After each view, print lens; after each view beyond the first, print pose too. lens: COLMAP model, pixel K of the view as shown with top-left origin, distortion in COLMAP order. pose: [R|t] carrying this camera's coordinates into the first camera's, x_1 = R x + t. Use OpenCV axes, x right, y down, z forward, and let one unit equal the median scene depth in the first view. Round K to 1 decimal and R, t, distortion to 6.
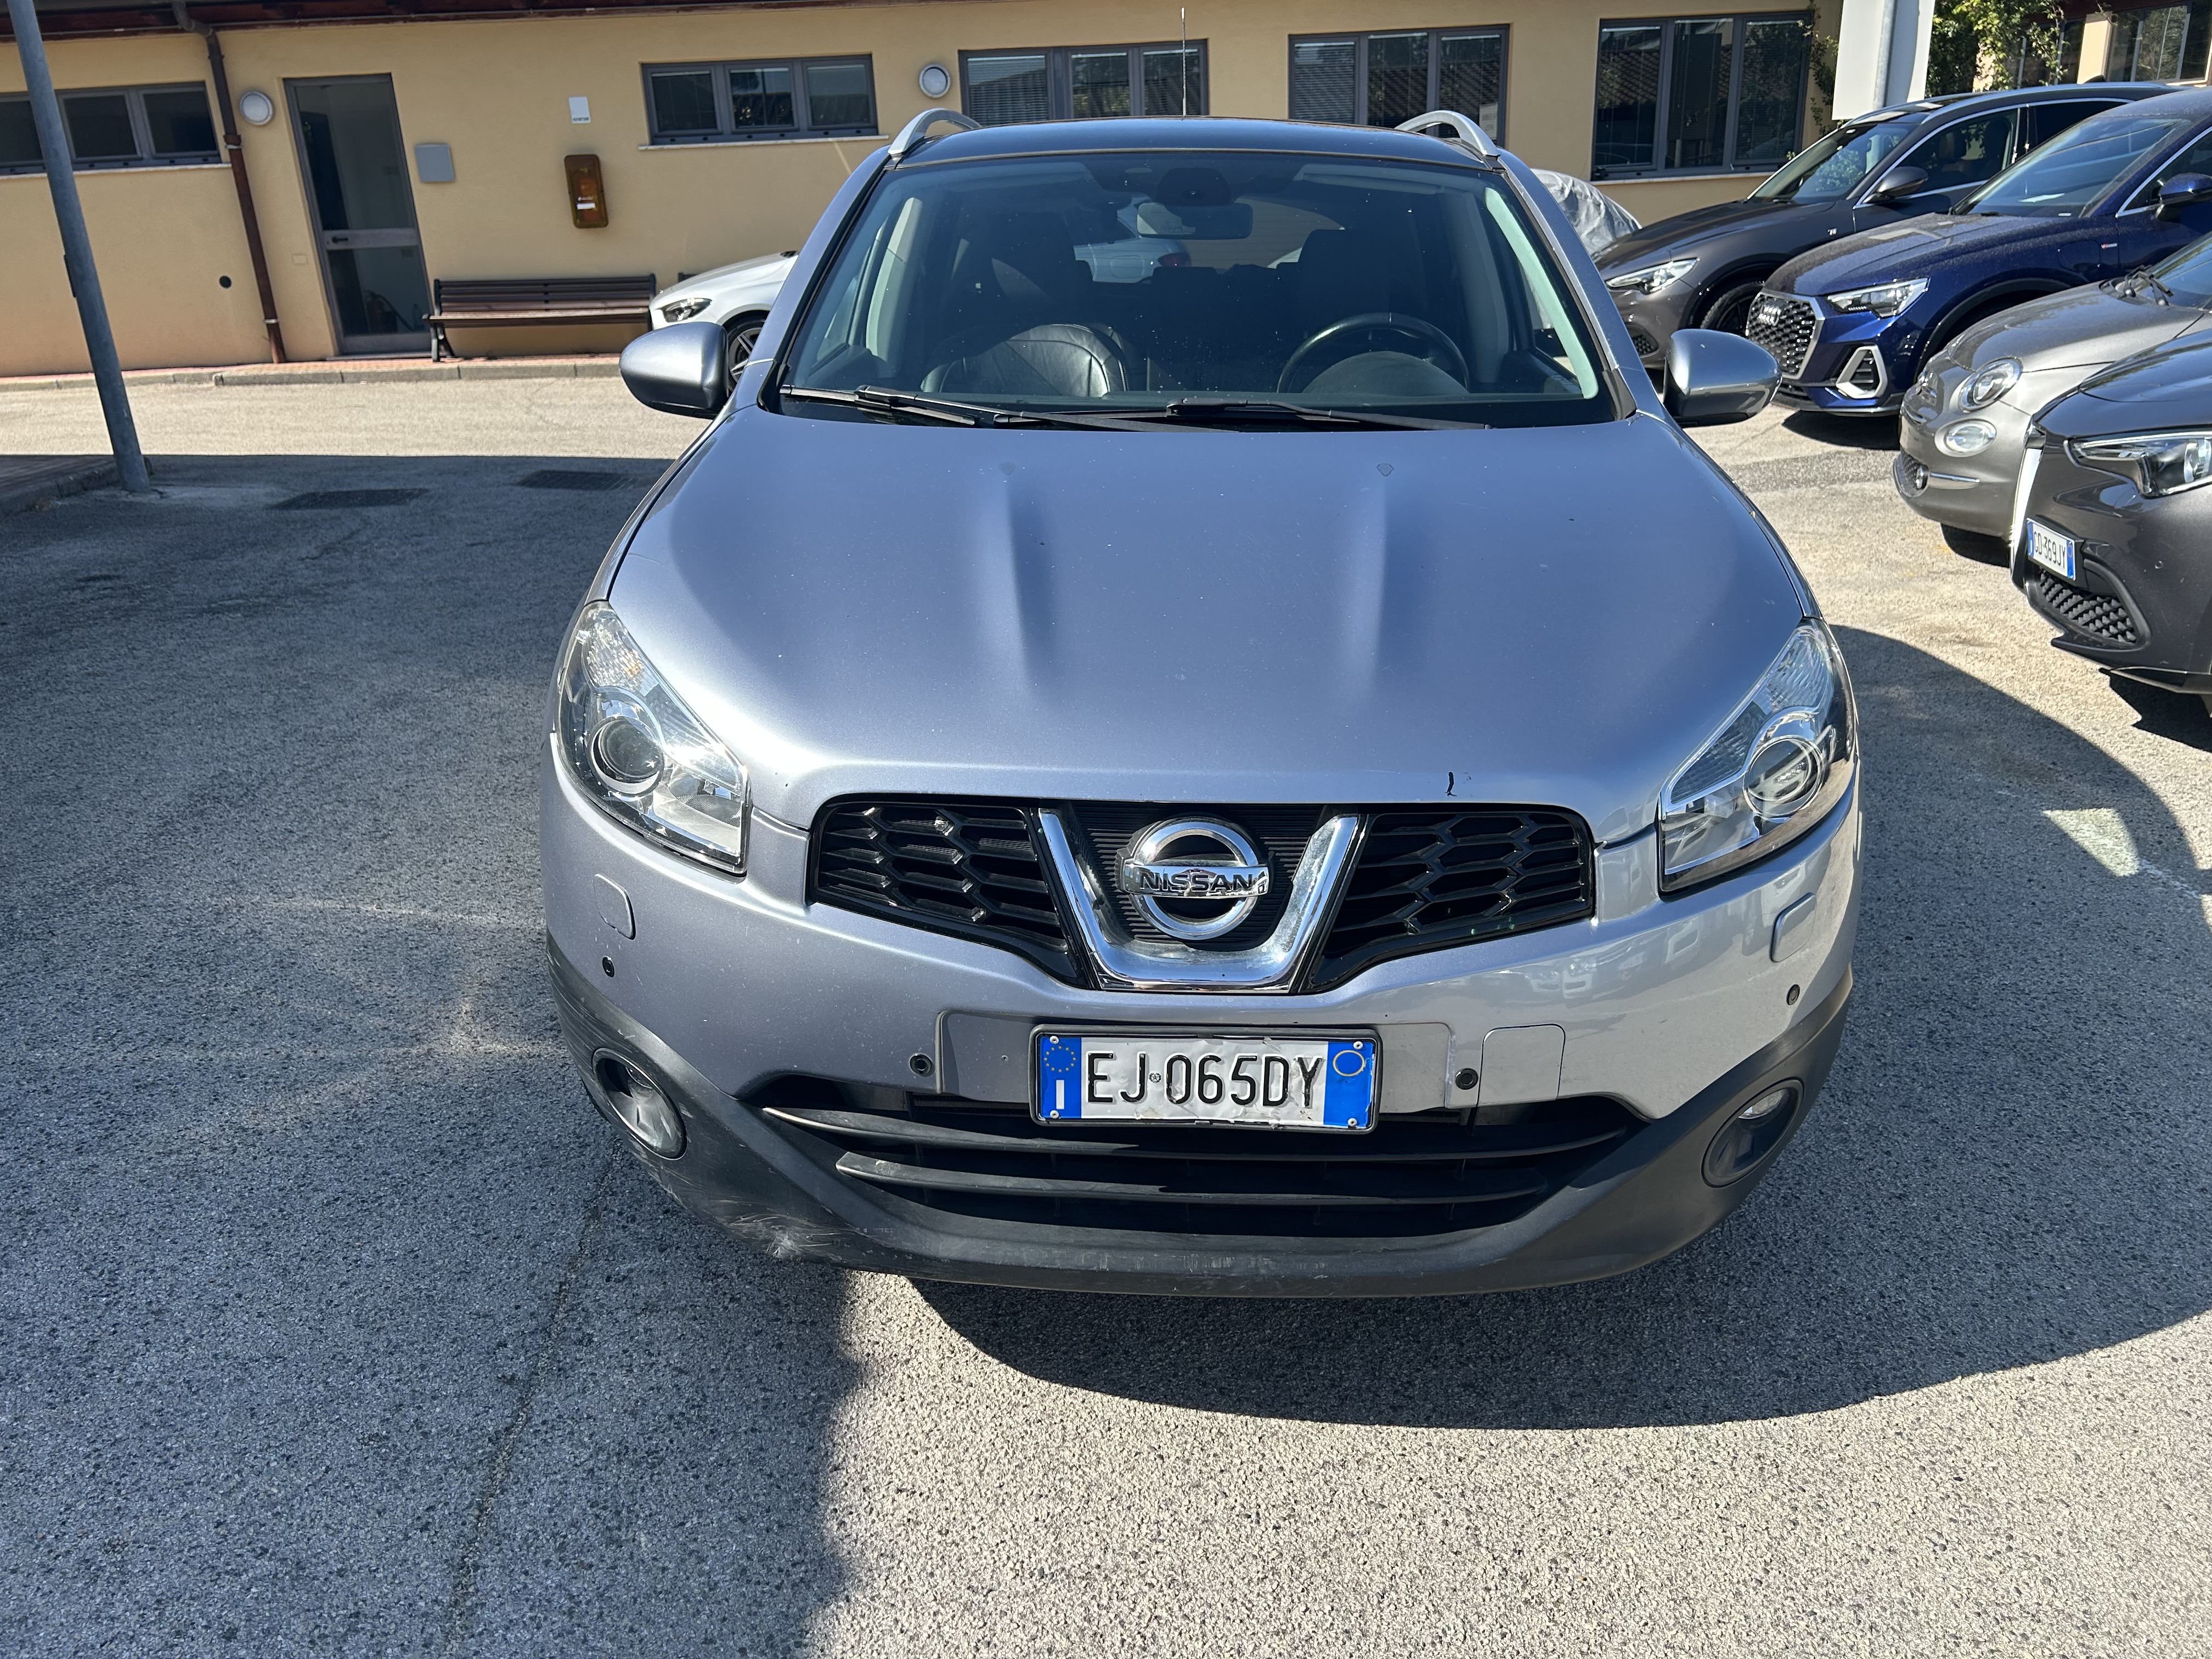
lens RADIAL K [[1678.5, 0, 1095.8], [0, 1678.5, 833.6], [0, 0, 1]] dist [0.062263, -0.073117]
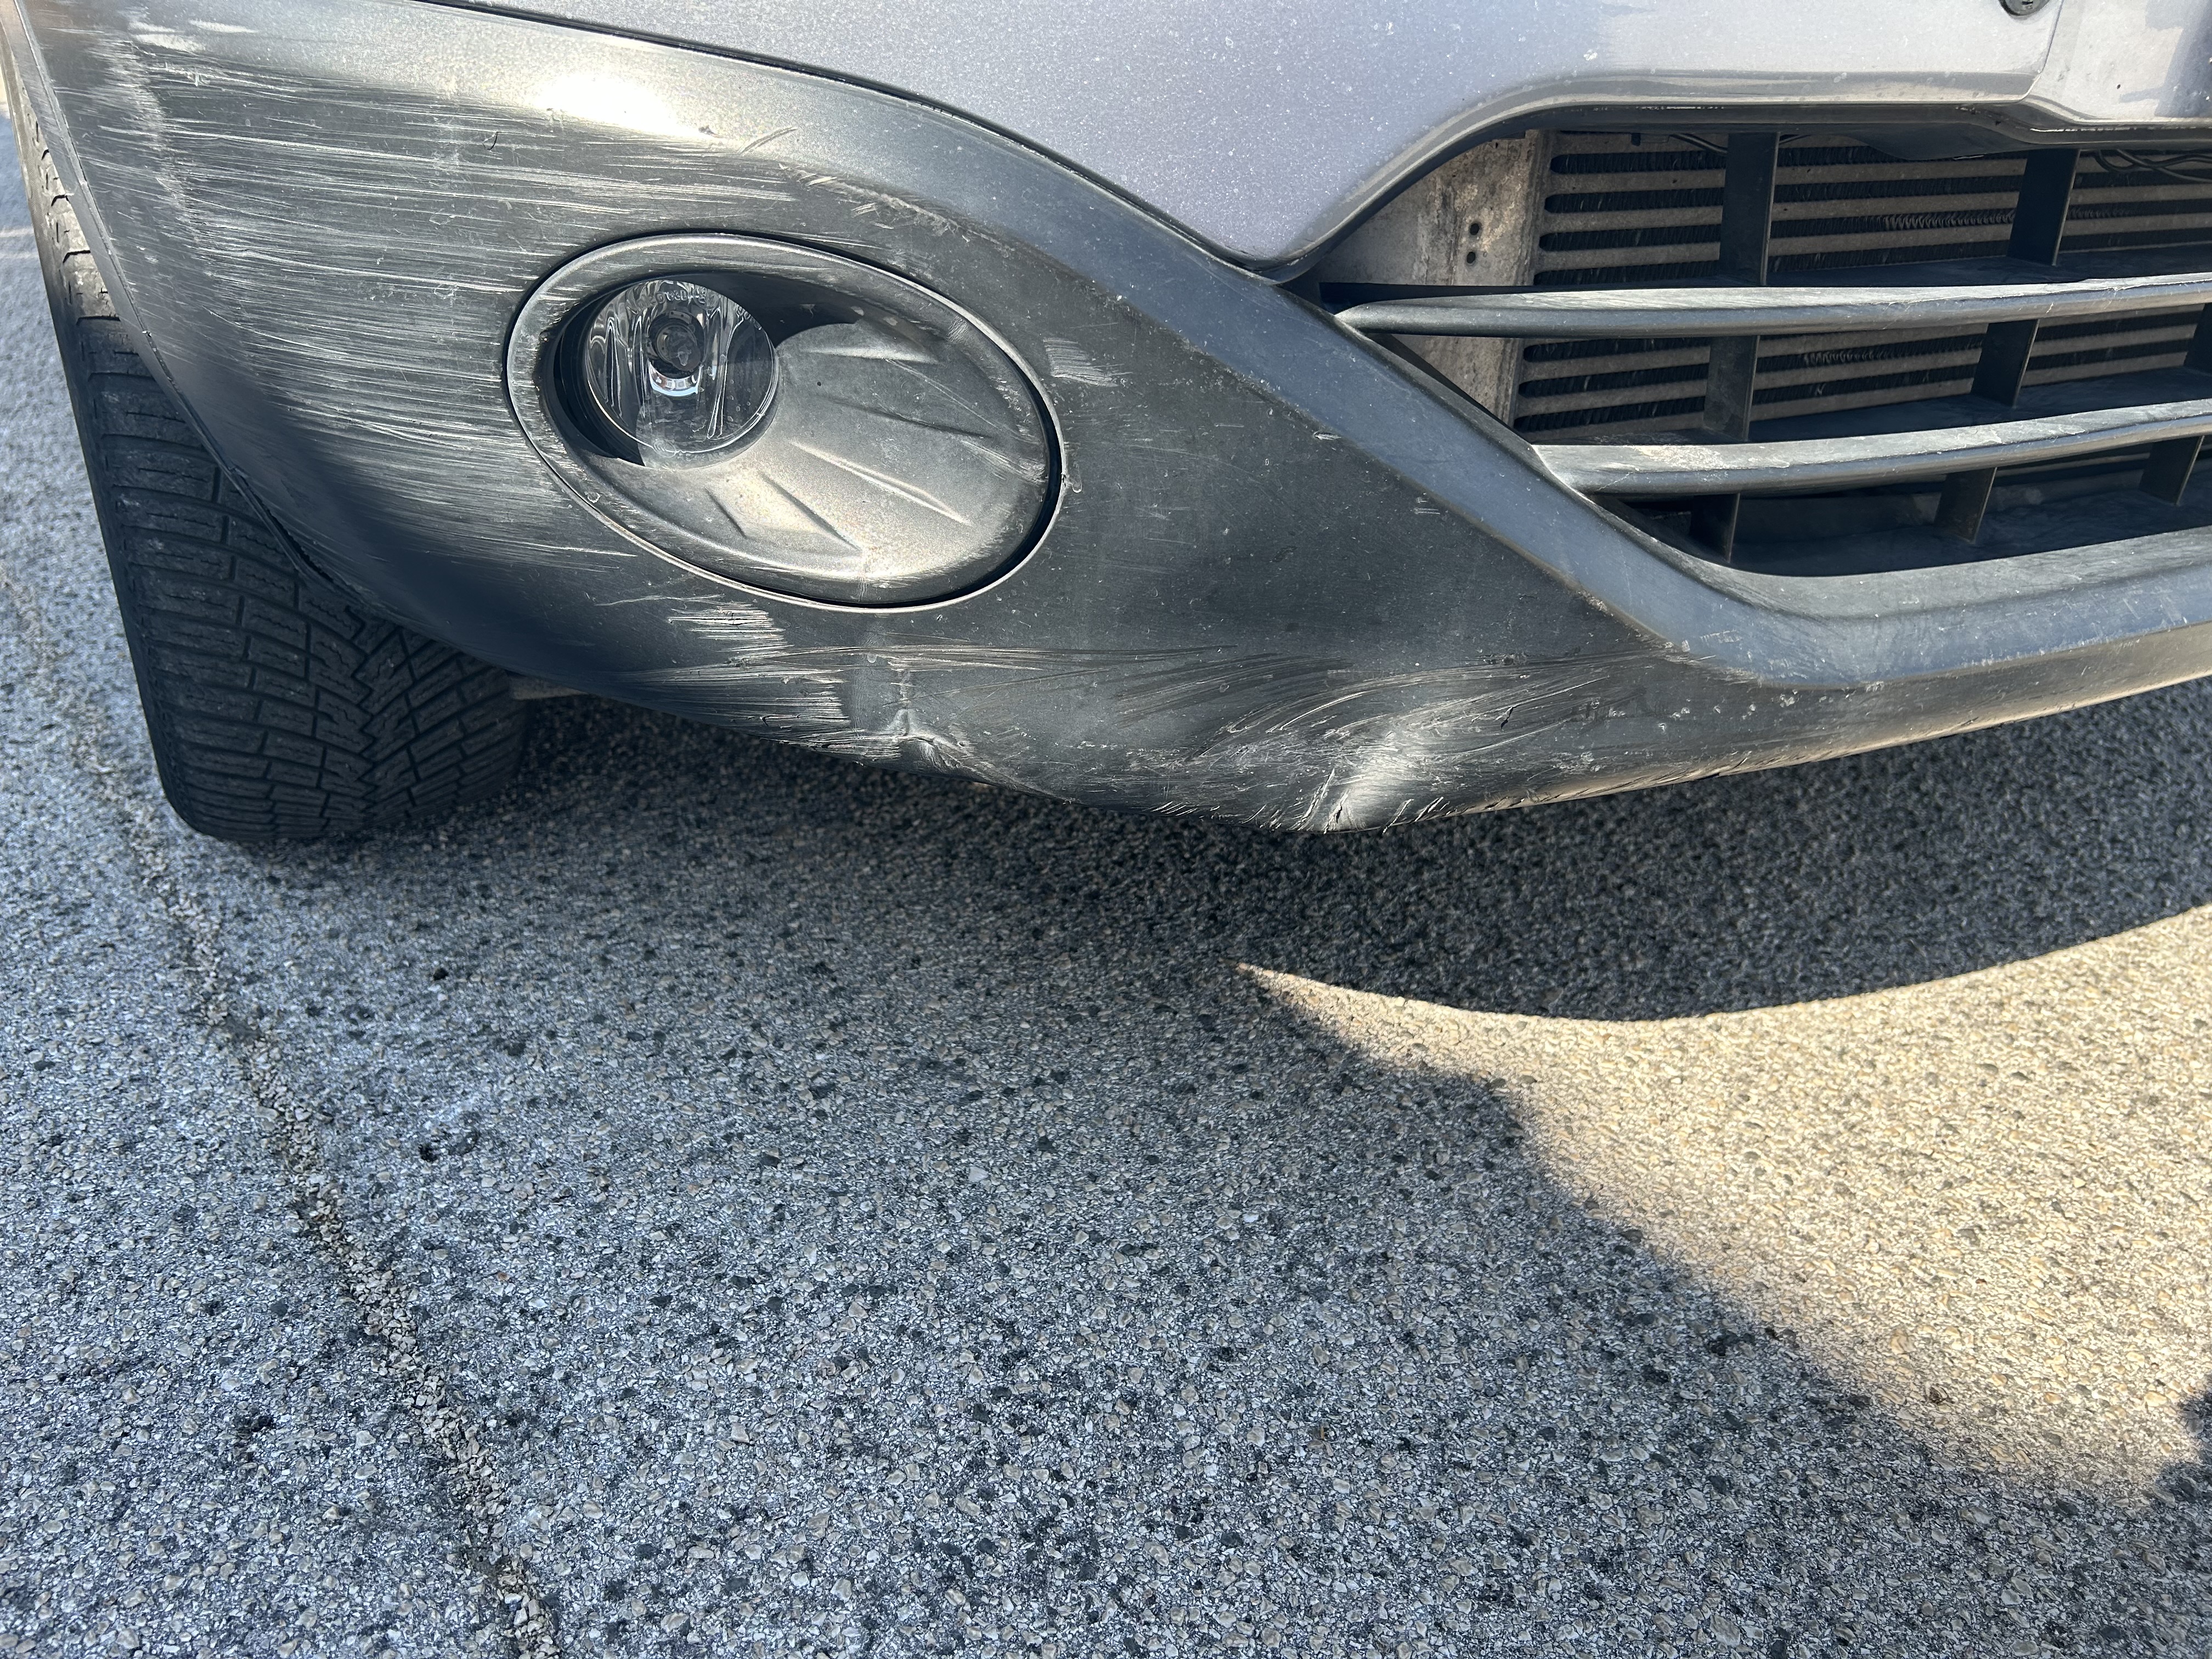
lens RADIAL K [[1678.5, 0, 1105.9], [0, 1678.5, 832.6], [0, 0, 1]] dist [0.062263, -0.073117]
pose [[0.859311, -0.229257, 0.457194, -0.313749], [0.165309, 0.970427, 0.175912, 0.157449], [-0.484003, -0.075585, 0.871796, 0.621728]]
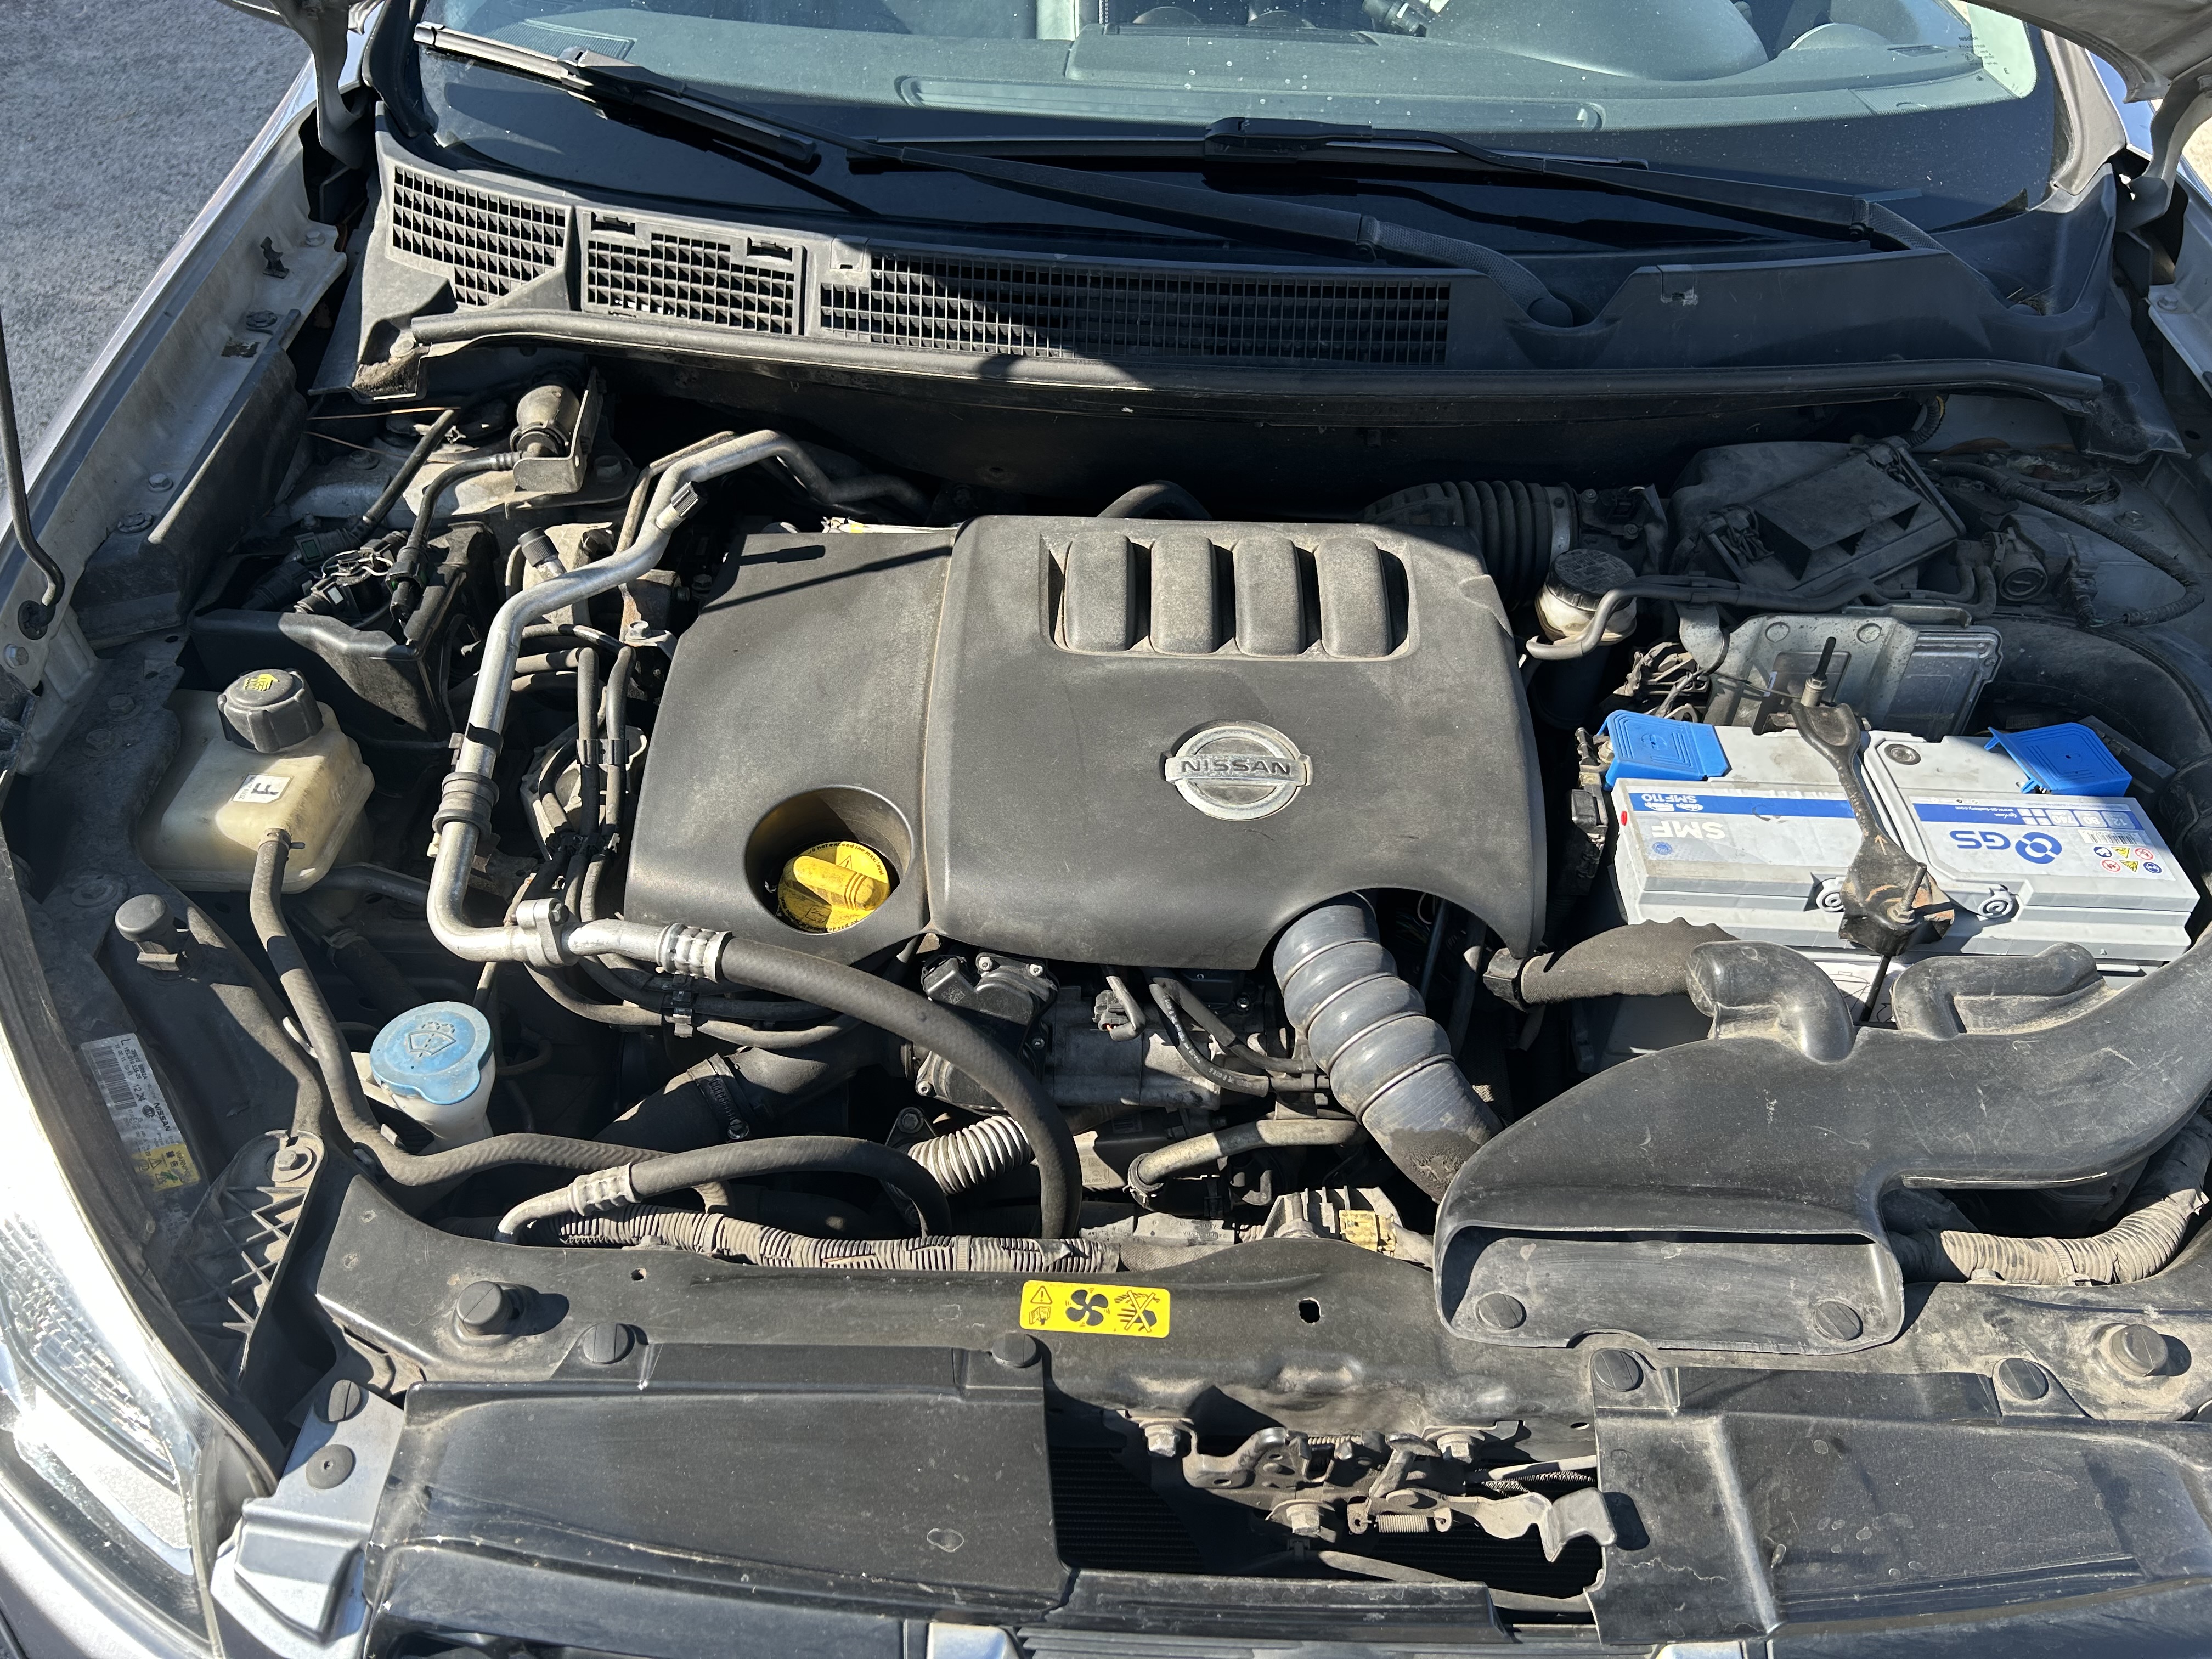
lens RADIAL K [[1678.5, 0, 1126.1], [0, 1678.5, 817.7], [0, 0, 1]] dist [0.062263, -0.073117]
pose [[0.998810, -0.002815, 0.048685, -0.005303], [-0.013468, 0.943587, 0.330852, -0.250829], [-0.046870, -0.331114, 0.942426, 0.525242]]
